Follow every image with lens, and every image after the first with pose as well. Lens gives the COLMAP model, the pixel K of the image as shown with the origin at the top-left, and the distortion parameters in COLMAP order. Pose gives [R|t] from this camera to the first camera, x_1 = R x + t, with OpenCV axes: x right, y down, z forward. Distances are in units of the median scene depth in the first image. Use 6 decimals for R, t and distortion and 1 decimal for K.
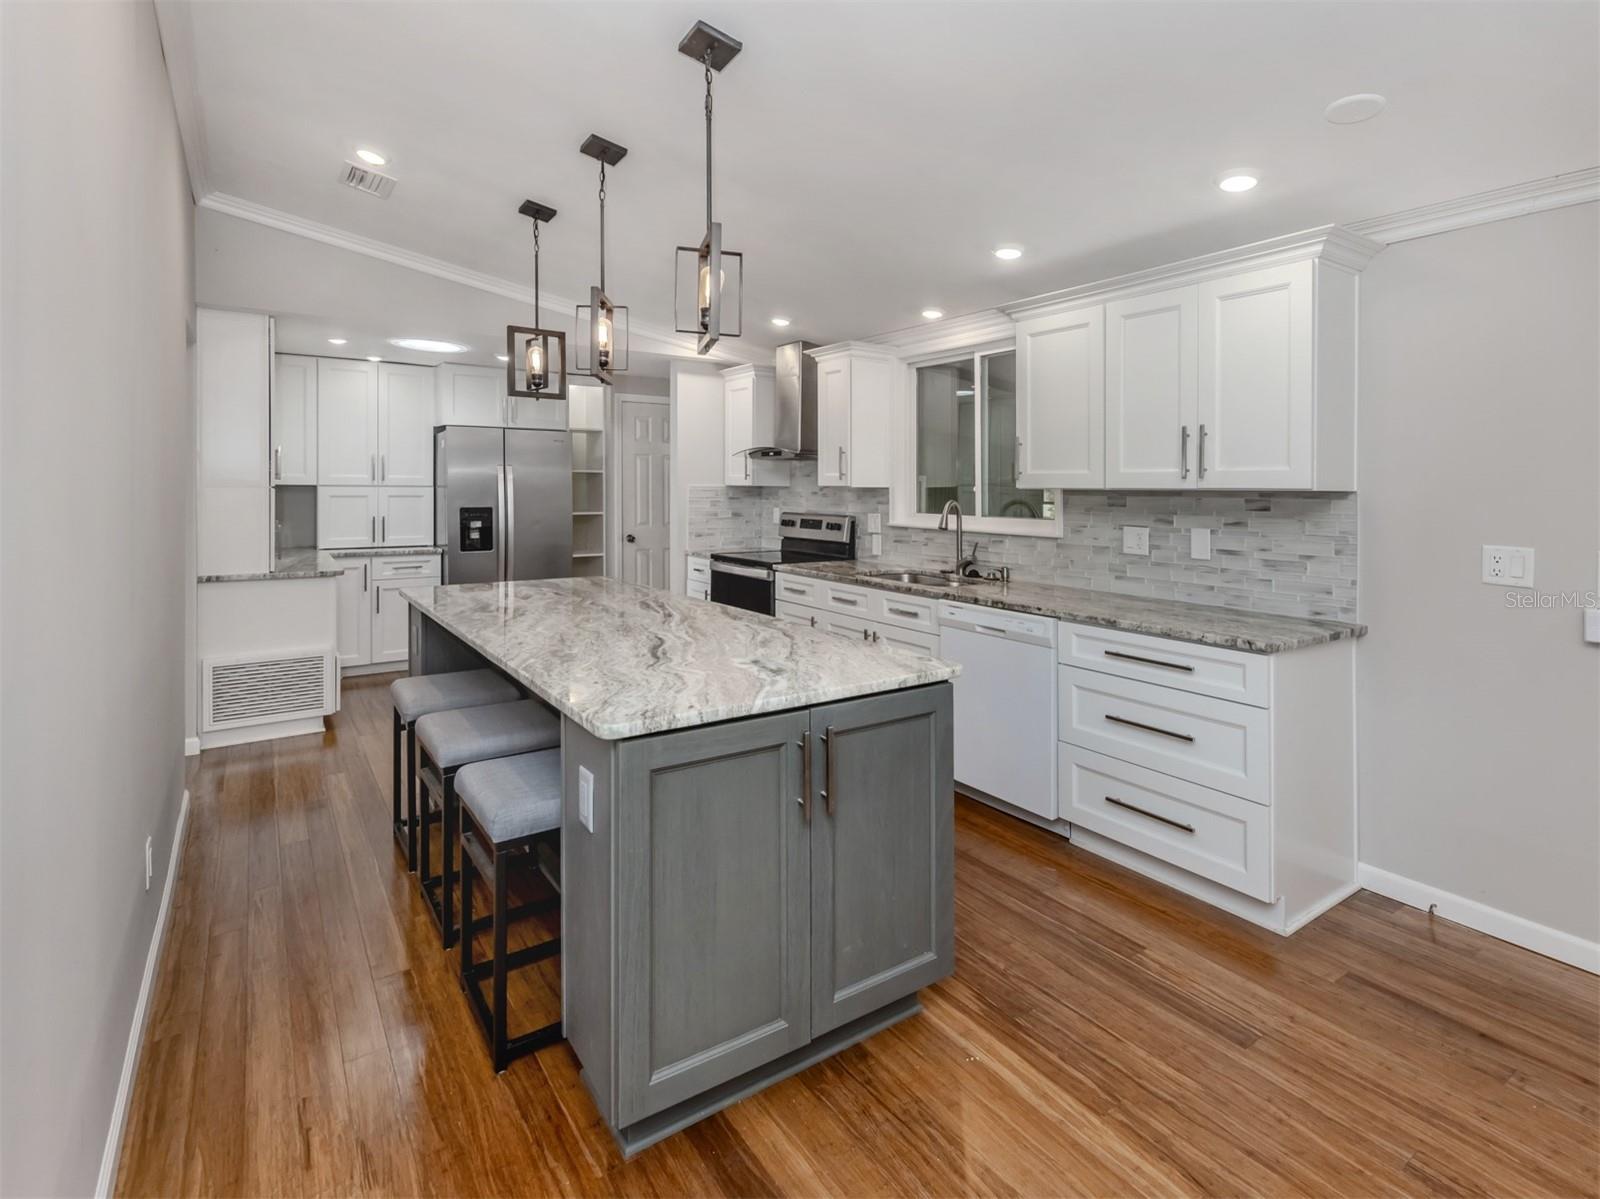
lens RADIAL K [[805.3, 0, 793.2], [0, 805.3, 526.3], [0, 0, 1]] dist [0.015654, -0.000362]
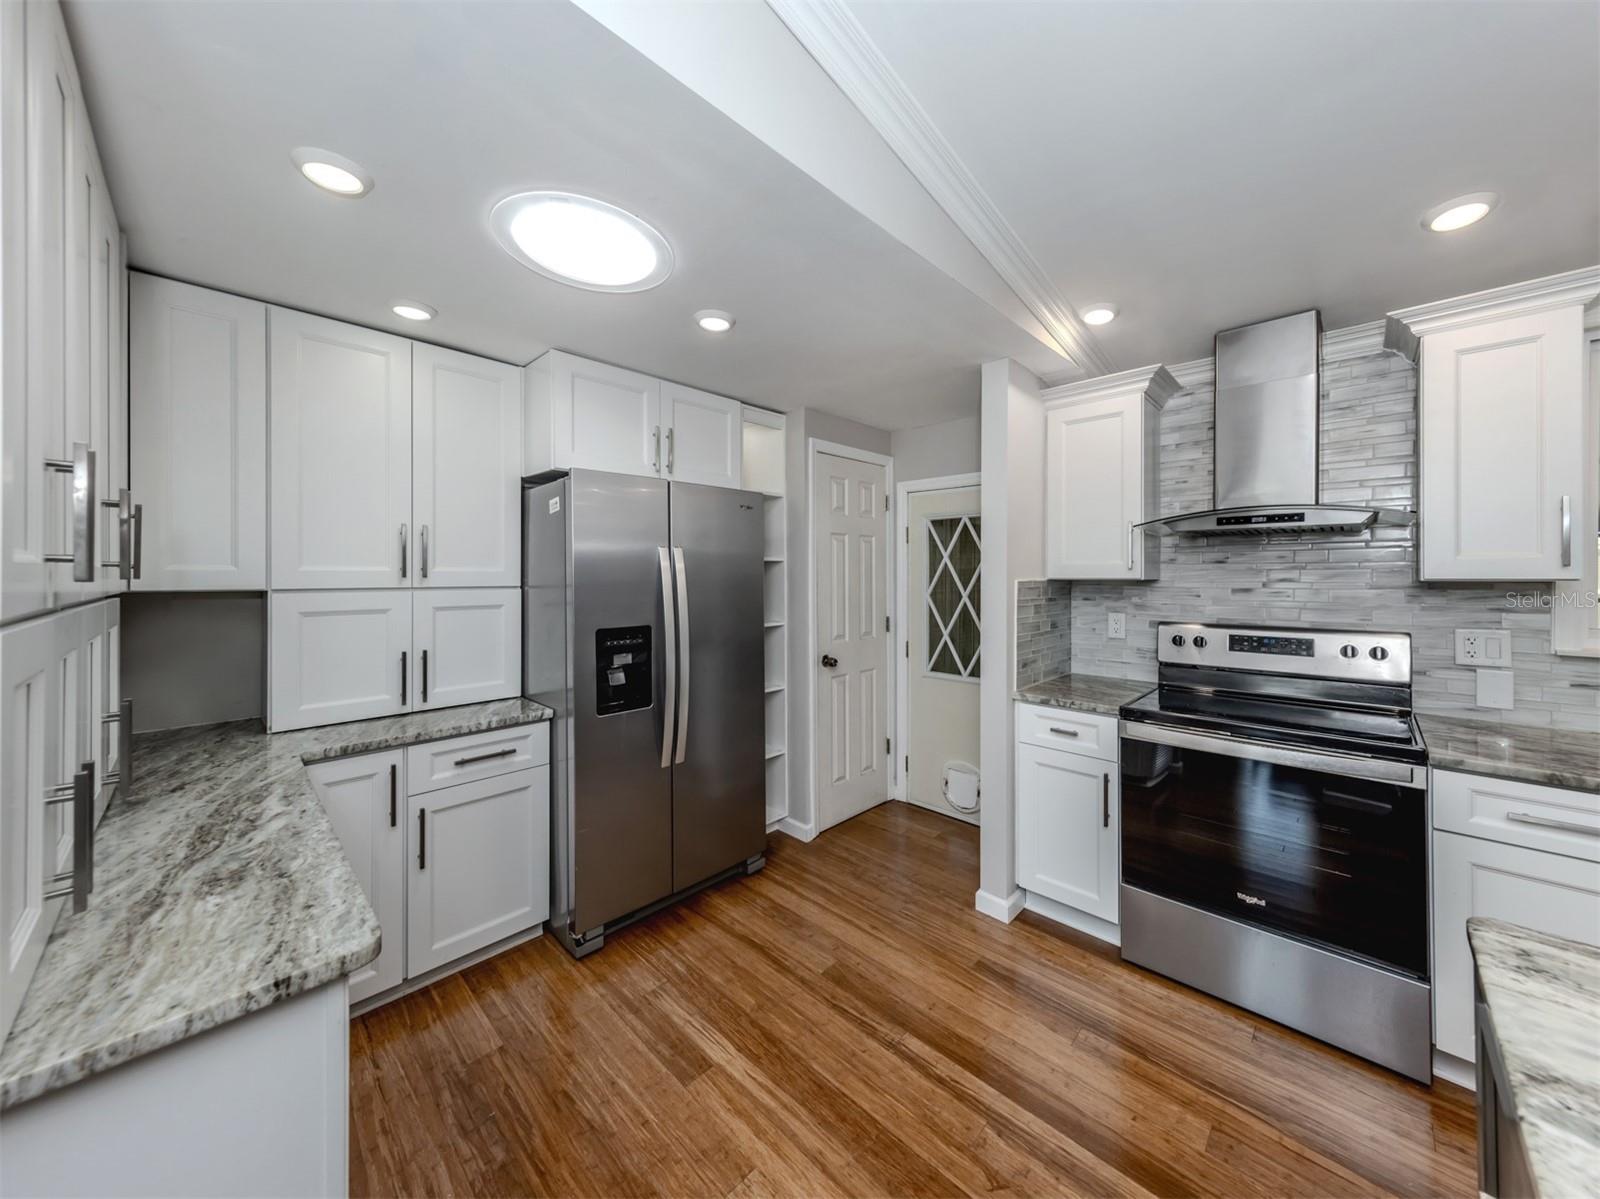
lens RADIAL K [[581.4, 0, 811.5], [0, 581.4, 589.2], [0, 0, 1]] dist [-0.000008, -0.000197]
pose [[0.978813, -0.014850, 0.204215, -0.525252], [0.020297, 0.999491, -0.024606, -0.053924], [-0.203746, 0.028230, 0.978617, 0.911239]]
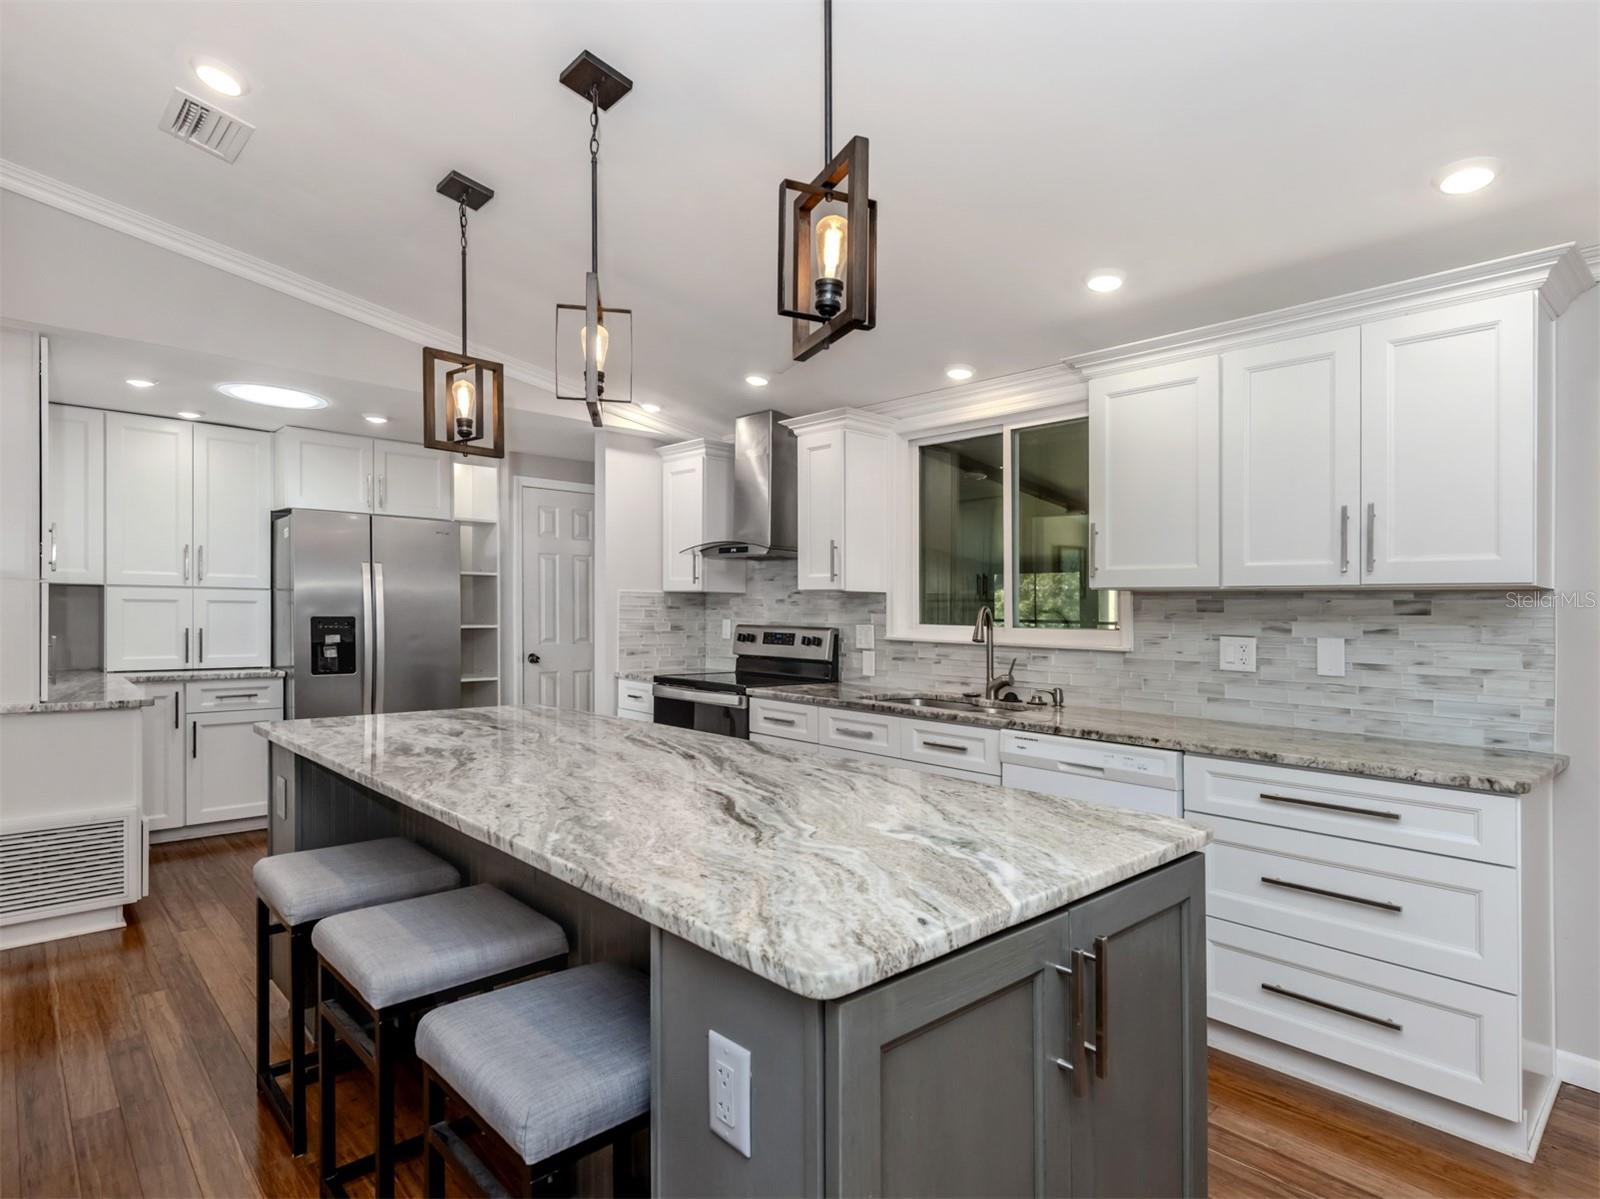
lens RADIAL K [[878.7, 0, 783.8], [0, 878.7, 652.1], [0, 0, 1]] dist [0.014854, -0.005232]
pose [[0.989755, 0.000698, 0.142777, -0.136082], [-0.000703, 1.000000, -0.000010, 0.014622], [-0.142777, -0.000091, 0.989755, 0.173278]]
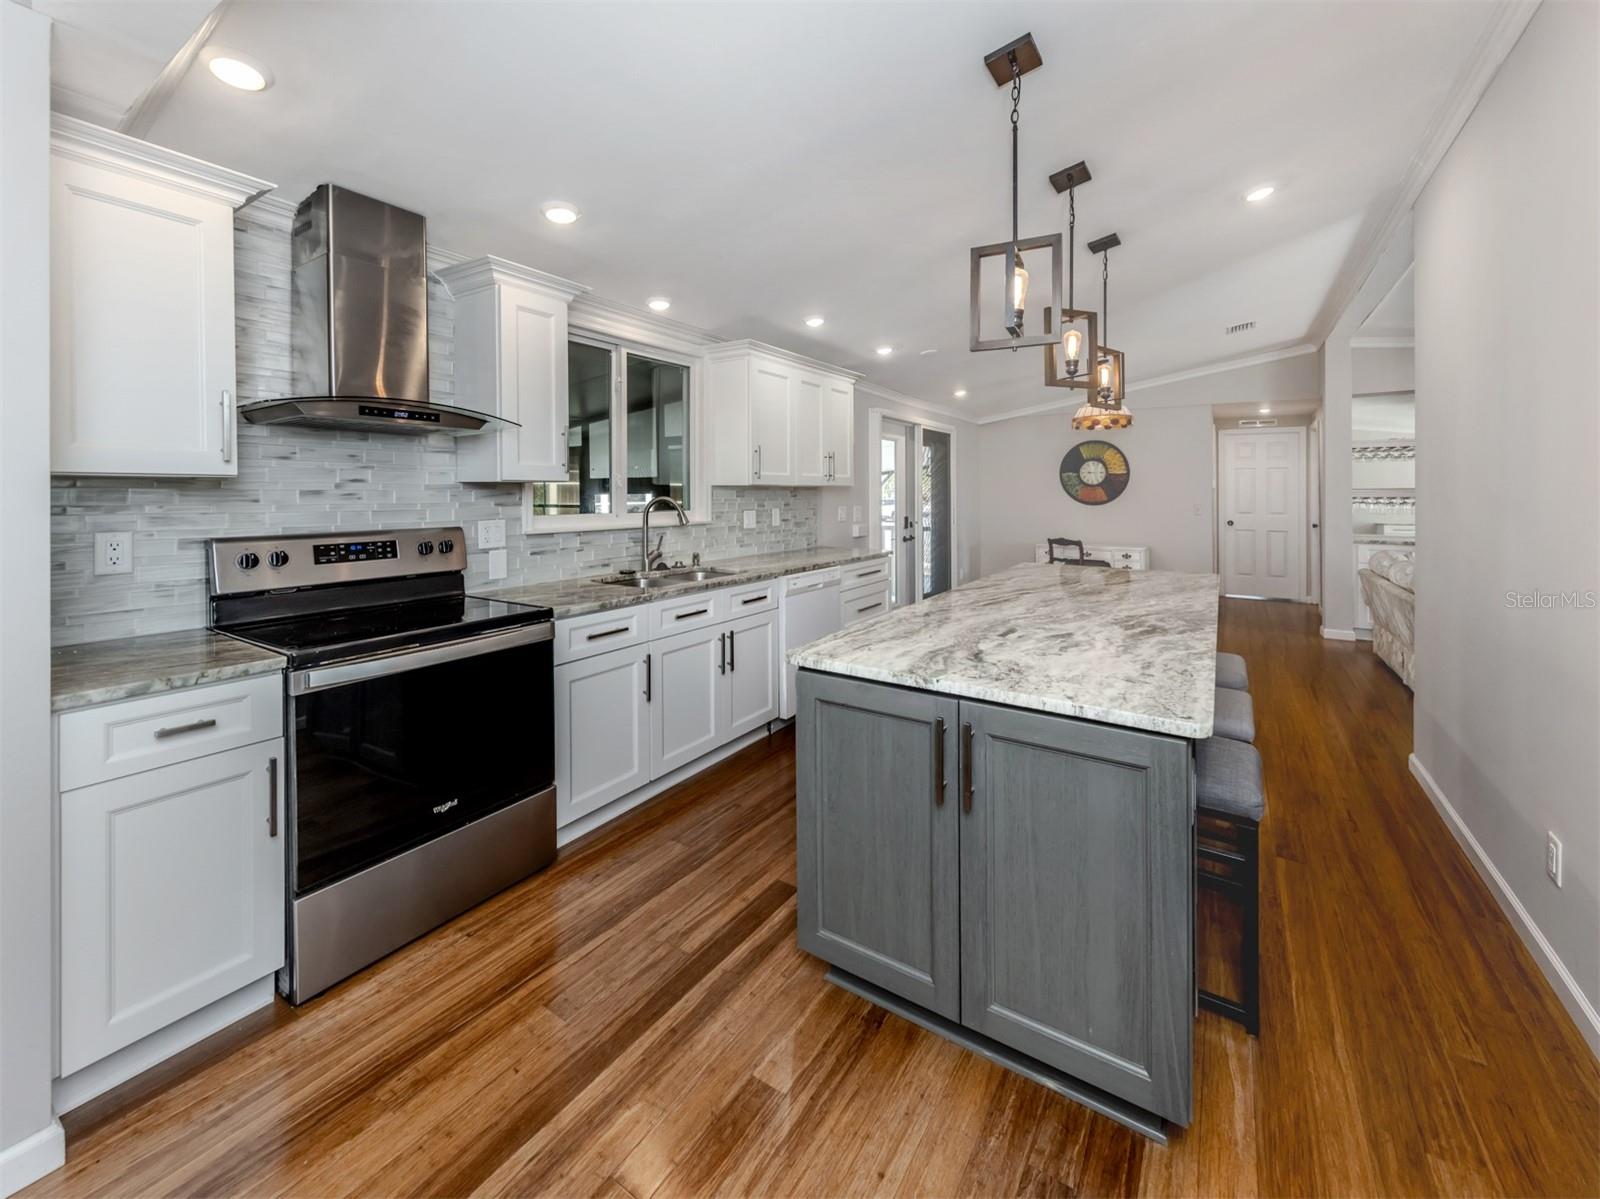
lens RADIAL K [[641.9, 0, 816.1], [0, 641.9, 501.7], [0, 0, 1]] dist [0.008653, -0.001857]
pose [[-0.397698, -0.024085, 0.917200, -0.660483], [0.041357, 0.998169, 0.044144, -0.057050], [-0.916584, 0.055489, -0.395974, 1.227447]]
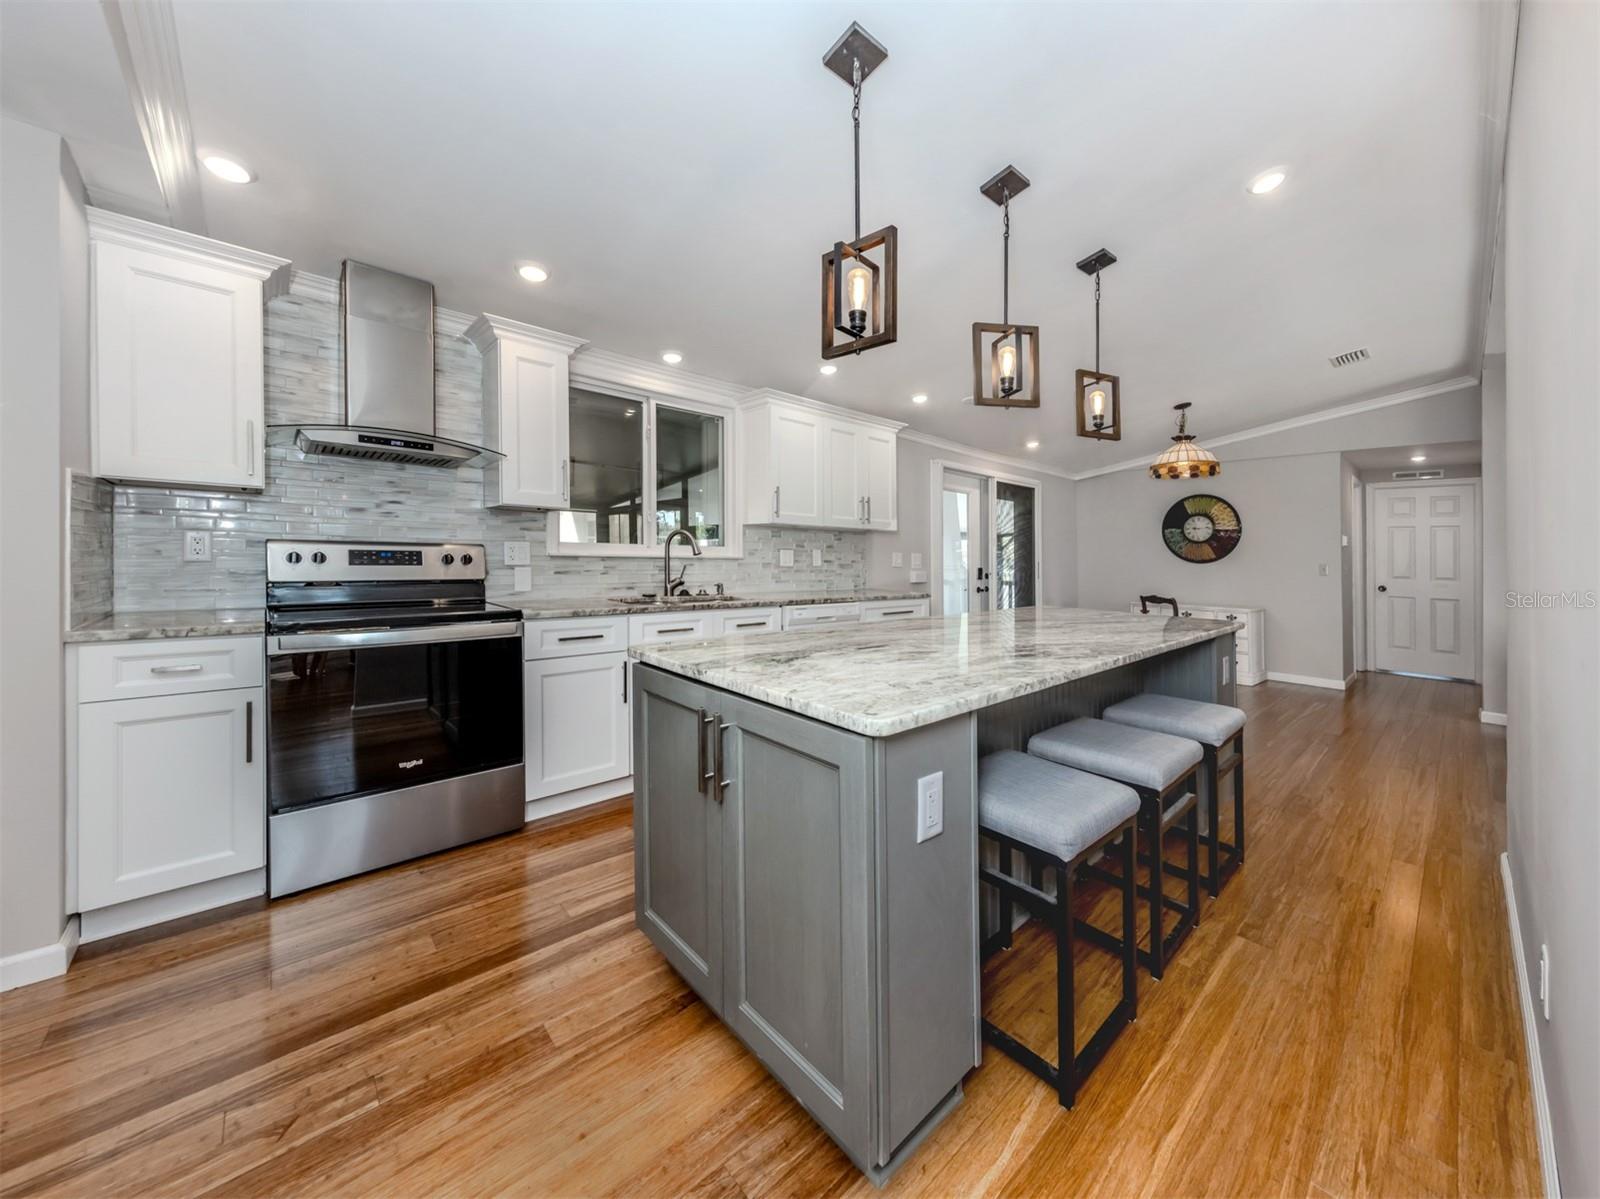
lens RADIAL K [[586.9, 0, 831.3], [0, 586.9, 563.2], [0, 0, 1]] dist [0.005241, -0.000075]
pose [[-0.161452, -0.024474, 0.986577, -0.699237], [0.027328, 0.999198, 0.029259, -0.003654], [-0.986502, 0.031685, -0.160654, 0.994583]]
